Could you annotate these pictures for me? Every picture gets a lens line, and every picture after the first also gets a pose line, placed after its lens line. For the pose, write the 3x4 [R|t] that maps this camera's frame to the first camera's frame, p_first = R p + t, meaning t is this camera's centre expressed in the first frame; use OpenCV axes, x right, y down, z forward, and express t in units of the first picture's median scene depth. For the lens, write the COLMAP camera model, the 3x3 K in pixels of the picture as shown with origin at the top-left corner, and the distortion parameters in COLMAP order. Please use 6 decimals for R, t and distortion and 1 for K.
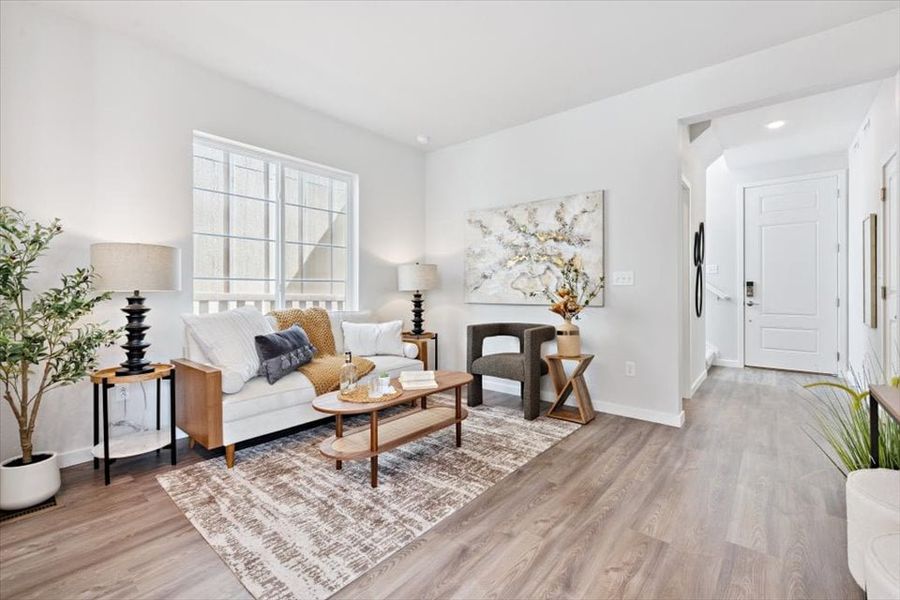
lens RADIAL K [[387.0, 0, 462.4], [0, 387.0, 290.9], [0, 0, 1]] dist [0.009556, 0.000254]
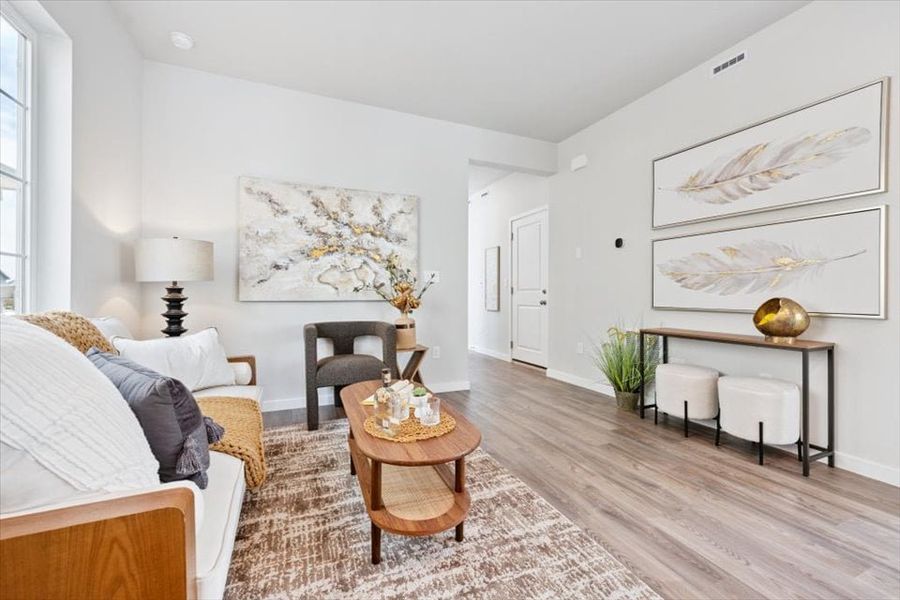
lens RADIAL K [[364.5, 0, 446.3], [0, 364.5, 297.1], [0, 0, 1]] dist [0.001730, 0.000690]
pose [[0.470902, -0.005042, 0.882171, -0.483928], [-0.003960, 0.999962, 0.007828, 0.019542], [-0.882177, -0.007179, 0.470864, 0.393508]]
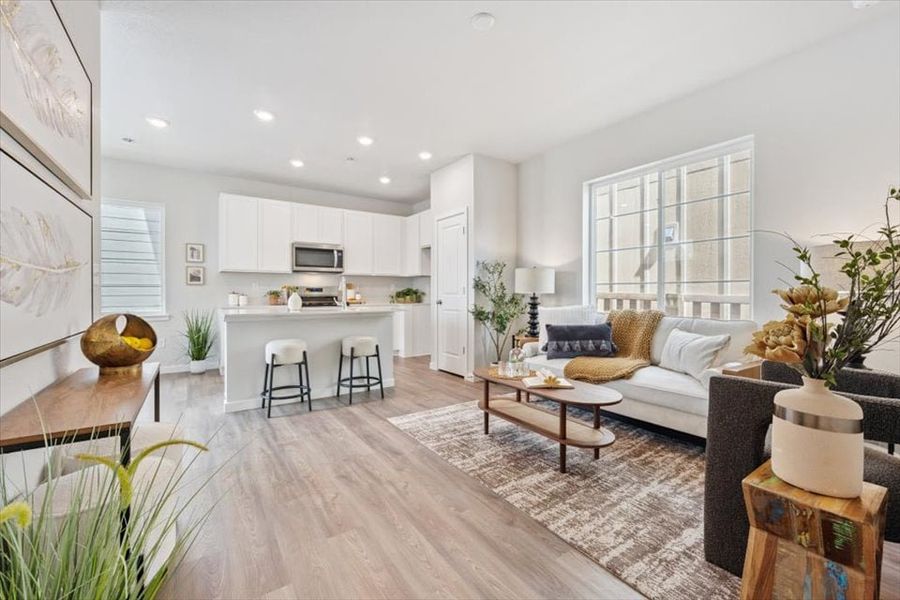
lens RADIAL K [[364.5, 0, 448.3], [0, 364.5, 298.5], [0, 0, 1]] dist [0.001730, 0.000690]
pose [[-0.278098, 0.015492, -0.960428, 0.600290], [0.002466, 0.999878, 0.015414, -0.001529], [0.960550, 0.001918, -0.278102, 0.695339]]
